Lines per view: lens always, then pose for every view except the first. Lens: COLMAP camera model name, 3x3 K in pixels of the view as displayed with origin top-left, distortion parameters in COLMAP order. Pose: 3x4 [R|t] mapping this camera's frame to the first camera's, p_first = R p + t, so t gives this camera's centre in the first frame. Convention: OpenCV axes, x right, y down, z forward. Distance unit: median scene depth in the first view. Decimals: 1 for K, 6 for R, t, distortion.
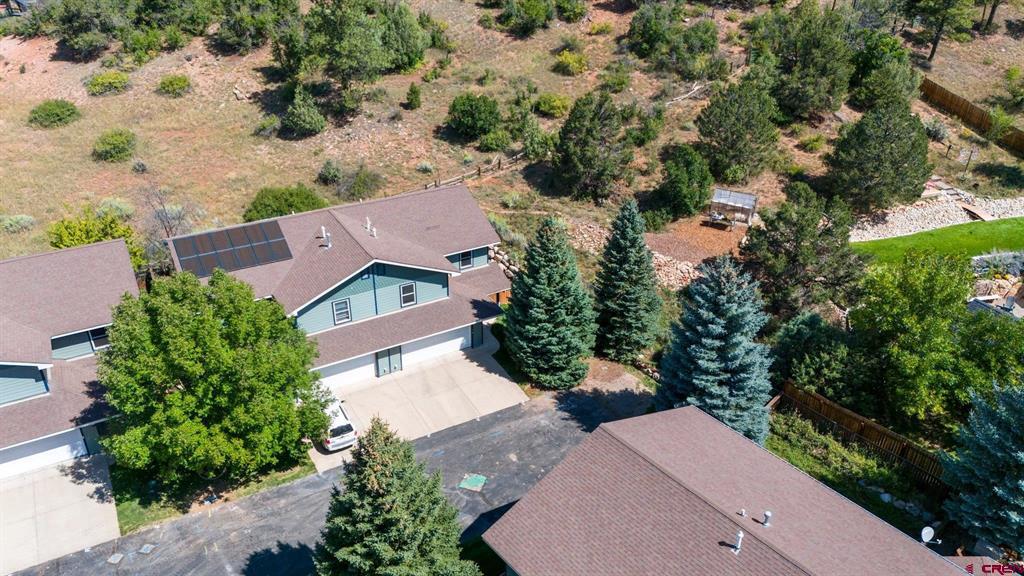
lens RADIAL K [[740.5, 0, 512.6], [0, 740.5, 287.0], [0, 0, 1]] dist [0.029850, -0.001669]
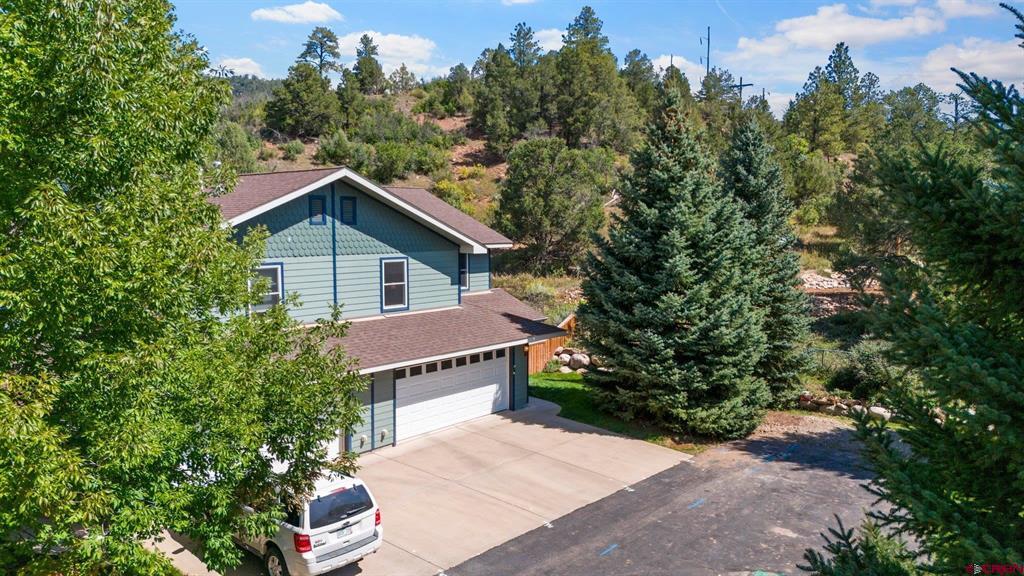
lens RADIAL K [[740.5, 0, 509.3], [0, 740.5, 287.4], [0, 0, 1]] dist [0.029850, -0.001669]
pose [[0.950082, -0.039409, 0.309500, -0.221097], [0.159781, 0.913492, -0.374170, 0.205700], [-0.267980, 0.404944, 0.874189, 0.566442]]
